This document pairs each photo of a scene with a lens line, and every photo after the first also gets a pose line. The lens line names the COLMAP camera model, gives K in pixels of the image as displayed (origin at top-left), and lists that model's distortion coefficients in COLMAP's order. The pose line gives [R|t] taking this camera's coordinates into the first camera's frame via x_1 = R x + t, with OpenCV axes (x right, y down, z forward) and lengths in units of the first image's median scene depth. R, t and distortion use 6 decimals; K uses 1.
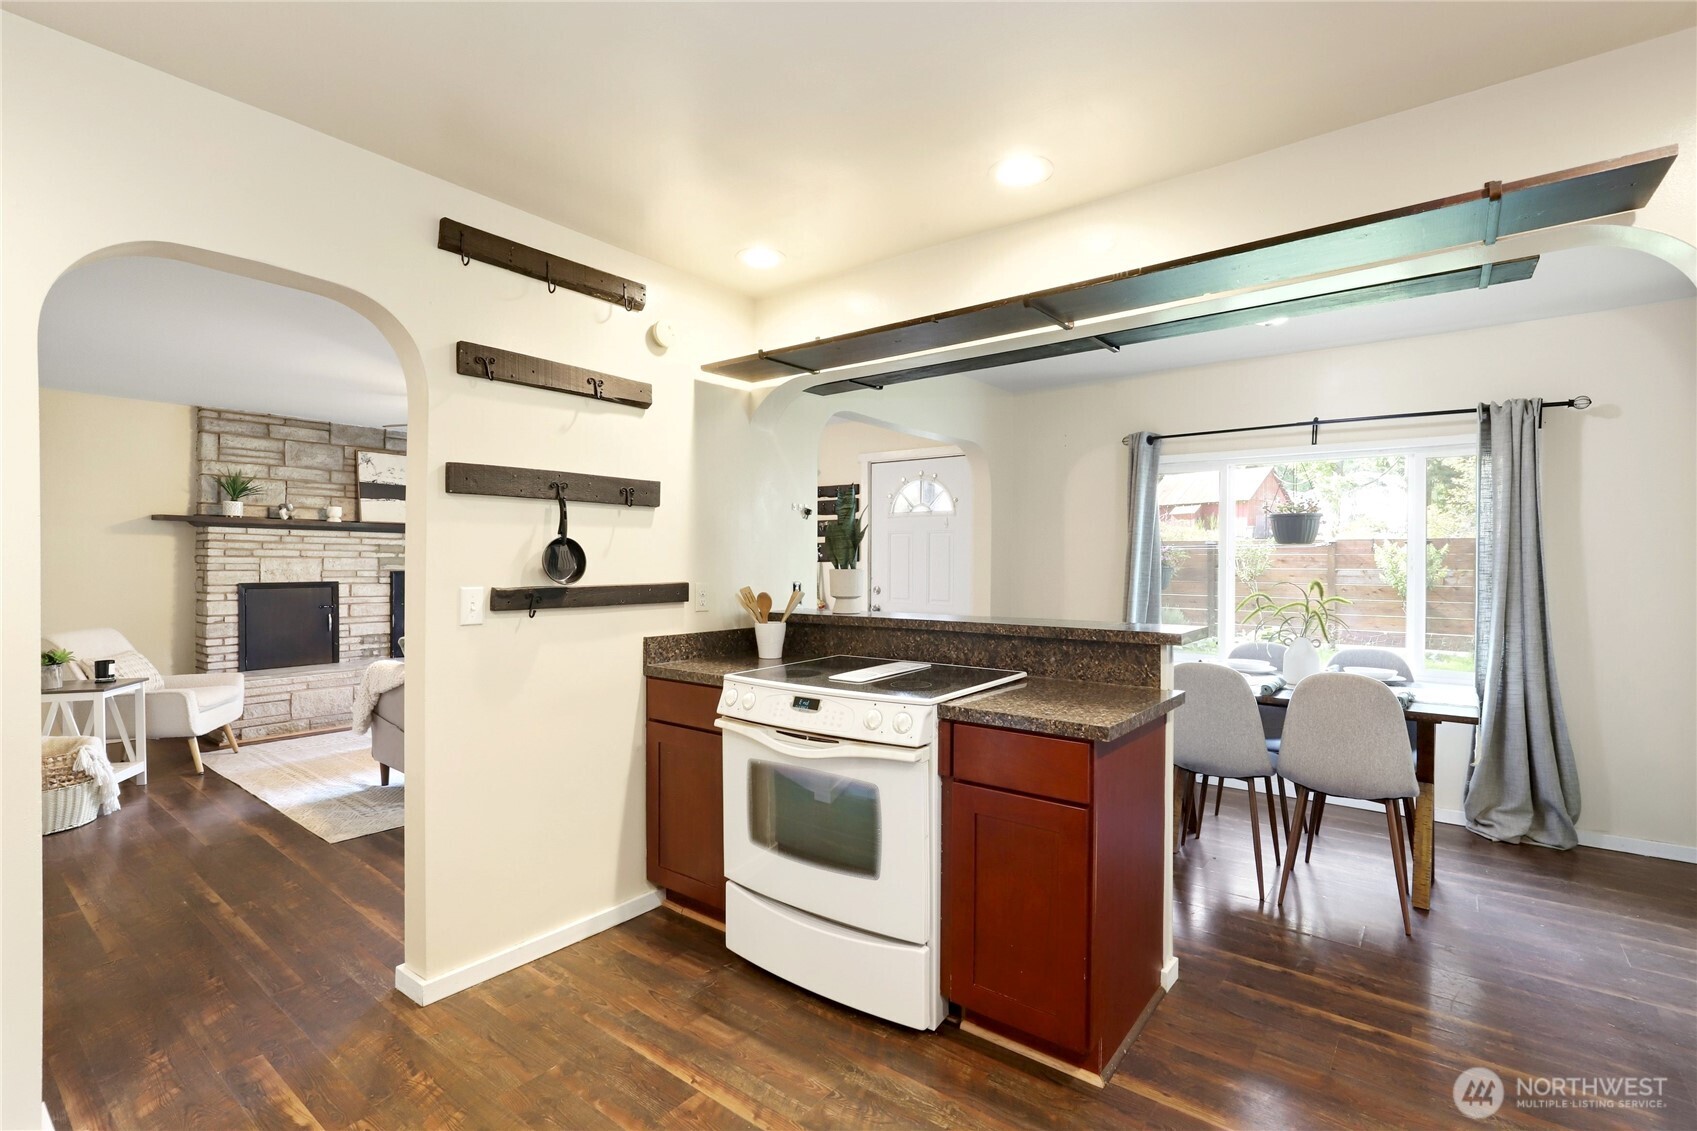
lens RADIAL K [[775.1, 0, 848.5], [0, 775.1, 565.5], [0, 0, 1]] dist [-0.023506, 0.008273]
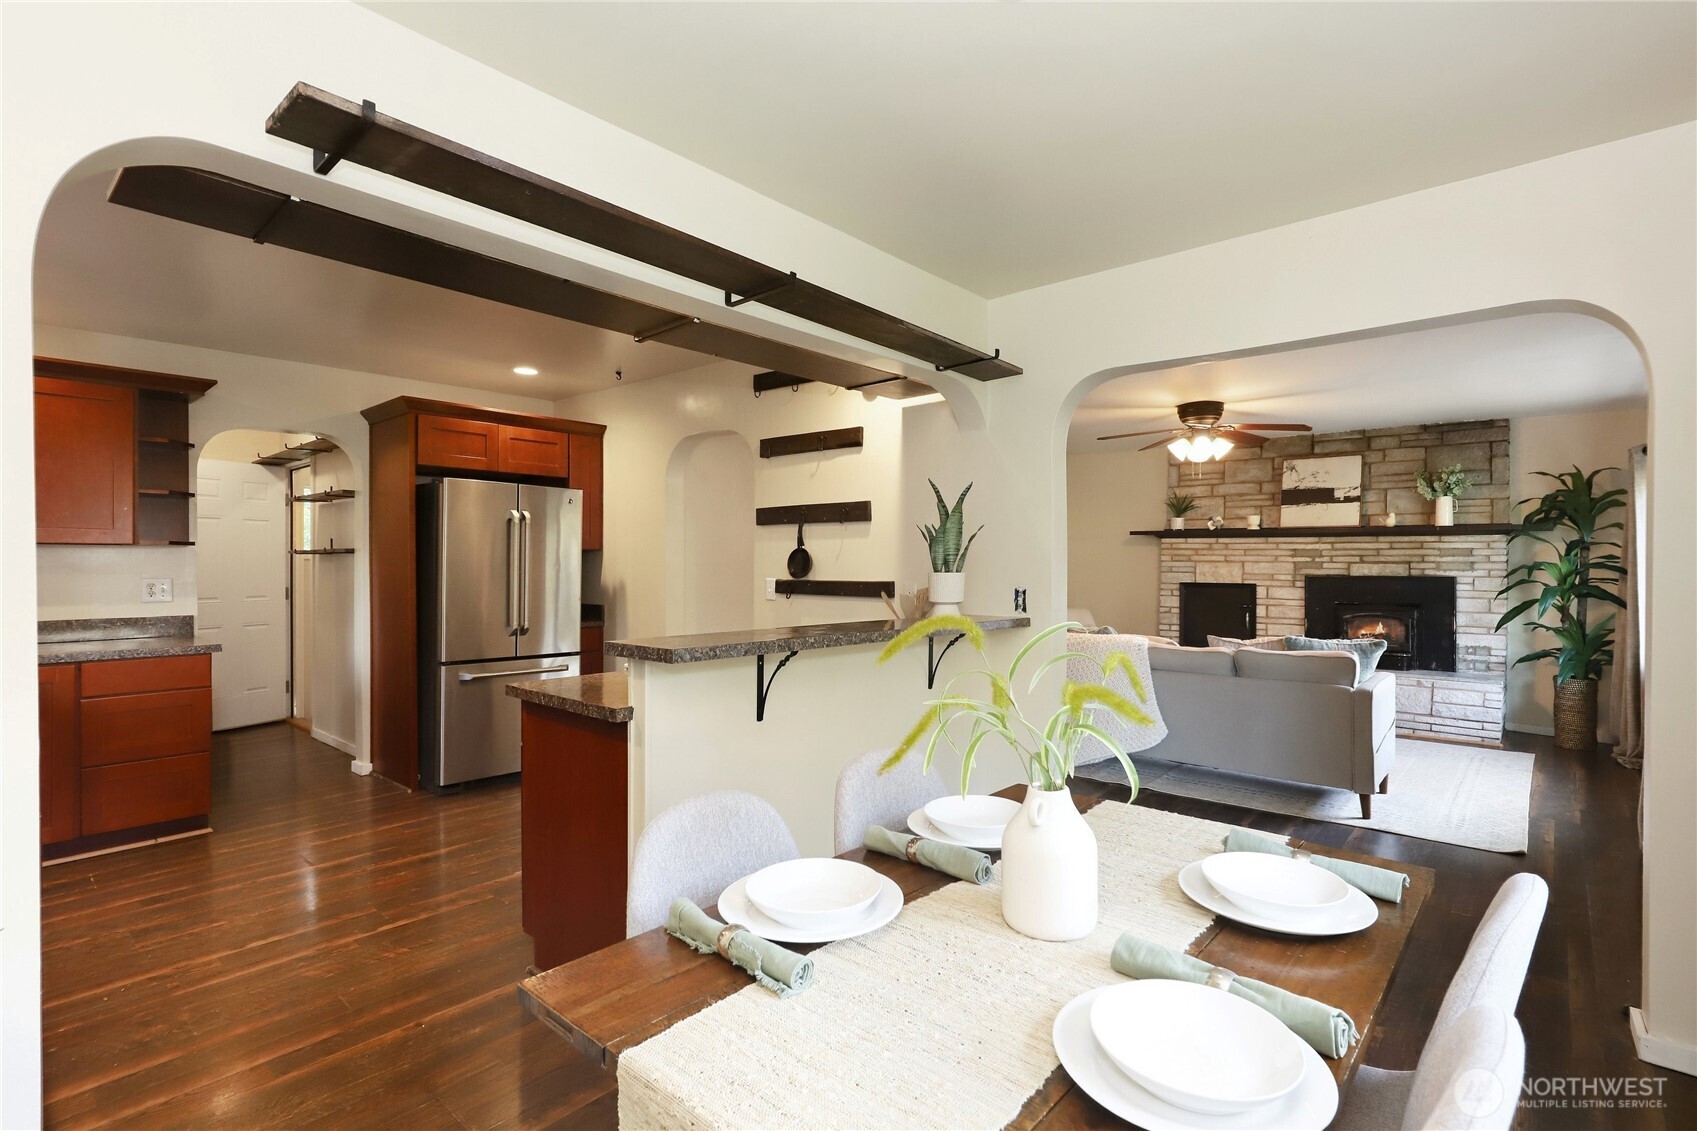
lens RADIAL K [[802.8, 0, 855.9], [0, 802.8, 566.3], [0, 0, 1]] dist [-0.017402, 0.000290]
pose [[-0.057109, 0.002450, -0.998365, 0.546609], [-0.009181, 0.999953, 0.002979, -0.002457], [0.998326, 0.009336, -0.057084, 0.540278]]
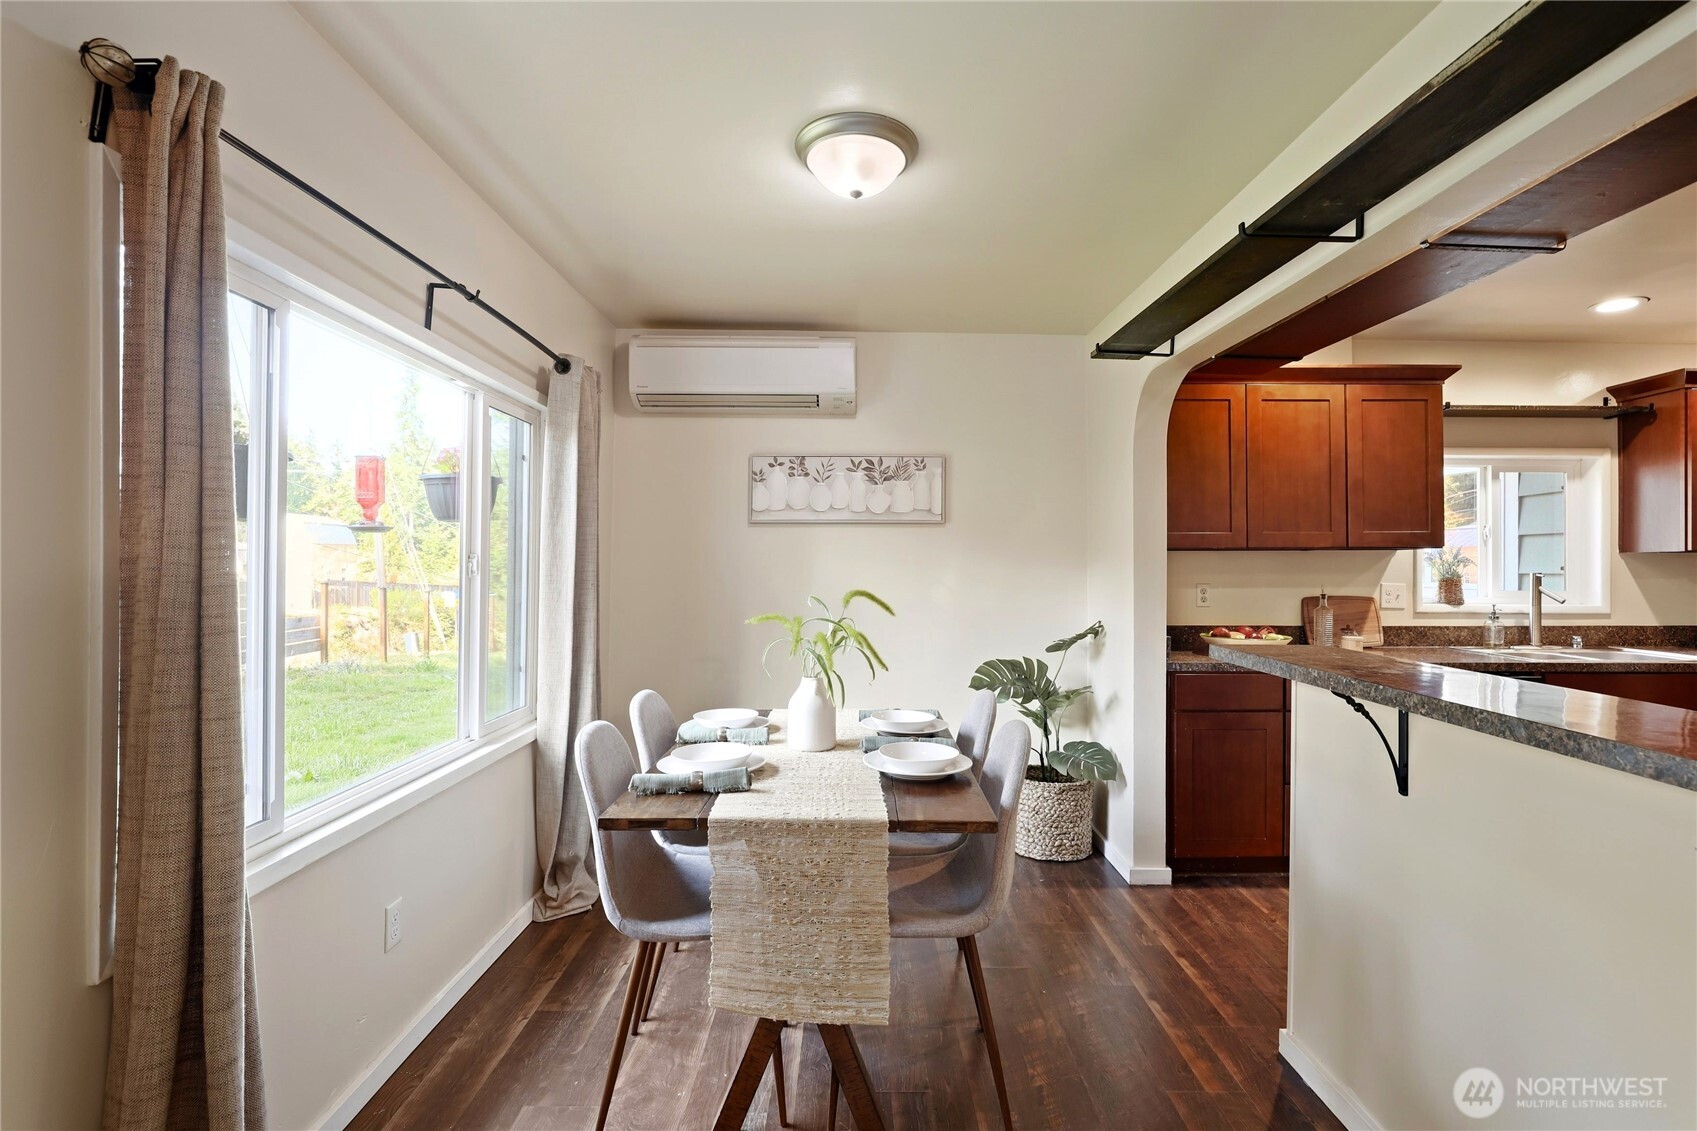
lens RADIAL K [[778.4, 0, 855.1], [0, 778.4, 566.8], [0, 0, 1]] dist [-0.015948, 0.001639]
pose [[-0.616902, -0.008007, 0.786999, 0.020579], [-0.001423, 0.999958, 0.009058, -0.004736], [-0.787039, 0.004468, -0.616888, 0.801292]]
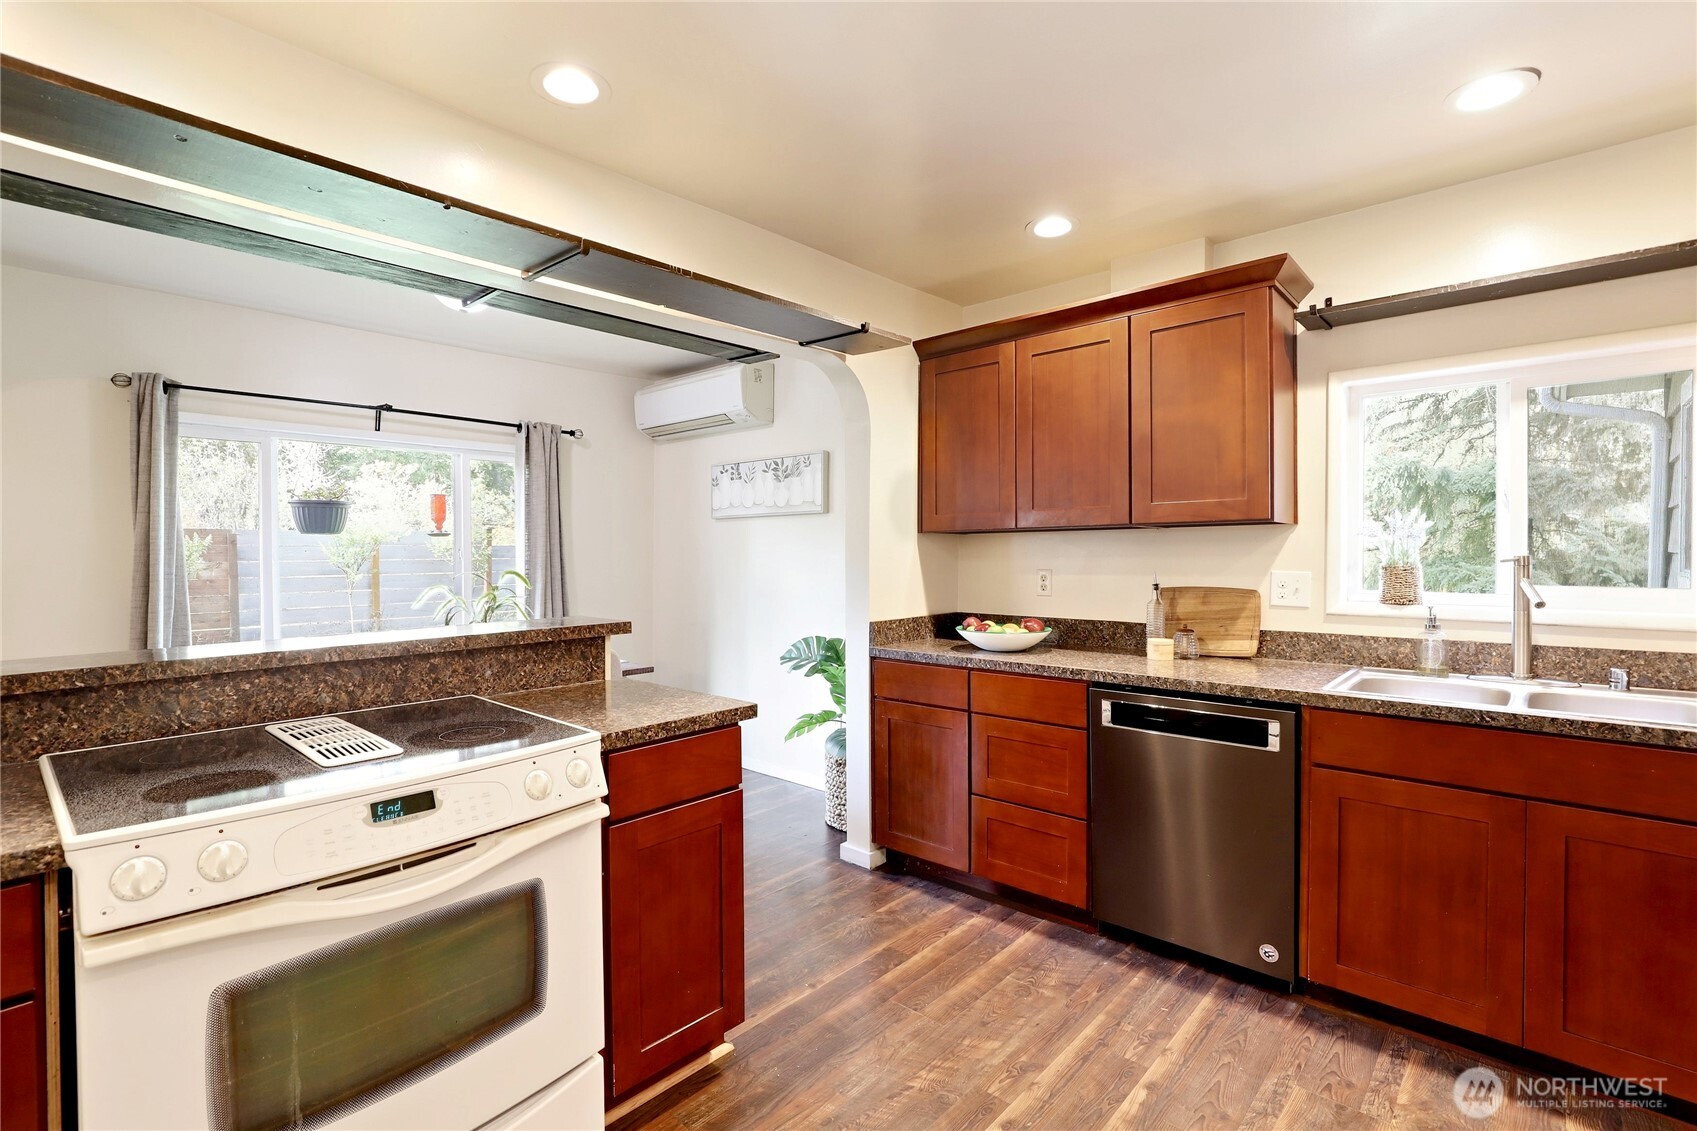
lens RADIAL K [[778.4, 0, 855.1], [0, 778.4, 566.8], [0, 0, 1]] dist [-0.015948, 0.001639]
pose [[0.067218, -0.024964, 0.997426, -0.234987], [0.012987, 0.999624, 0.024144, -0.002585], [-0.997654, 0.011330, 0.067517, 0.250039]]
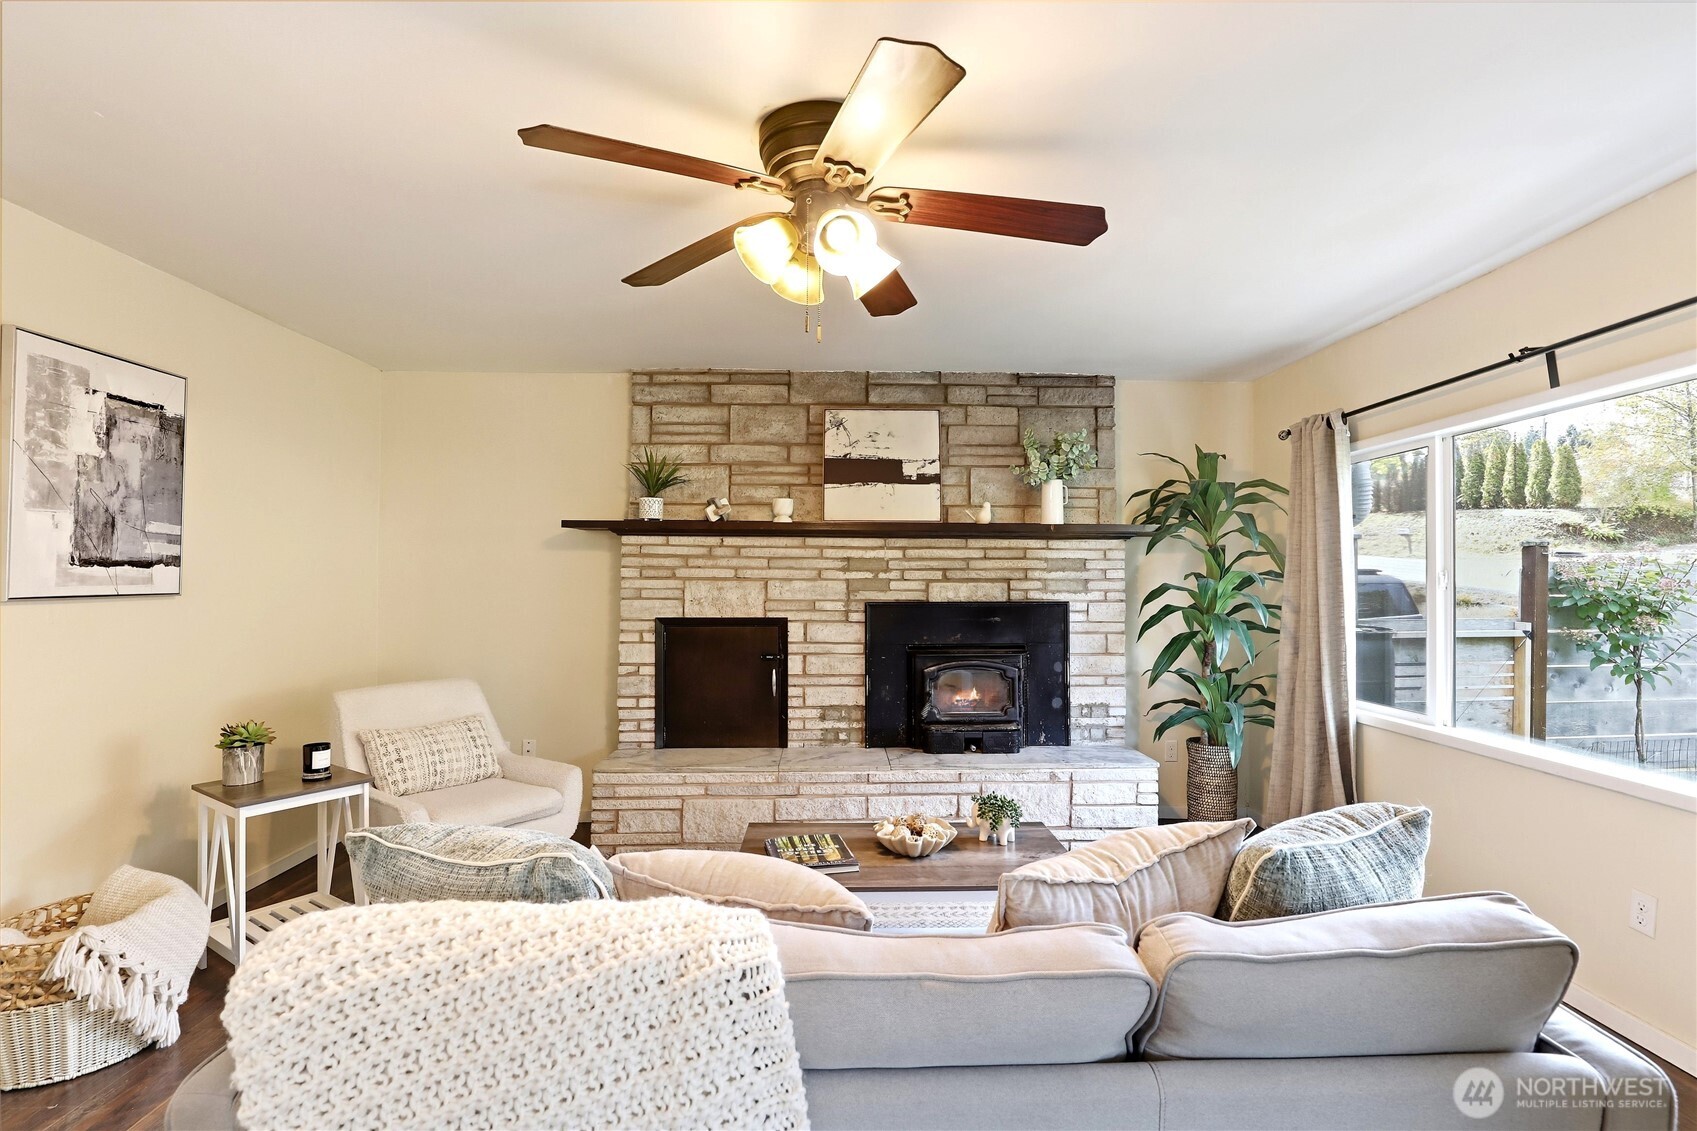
lens RADIAL K [[778.4, 0, 855.1], [0, 778.4, 566.8], [0, 0, 1]] dist [-0.015948, 0.001639]
pose [[0.633187, -0.016682, -0.773819, -0.149303], [-0.004041, 0.999683, -0.024858, -0.005568], [0.773988, 0.018867, 0.632919, 0.696299]]
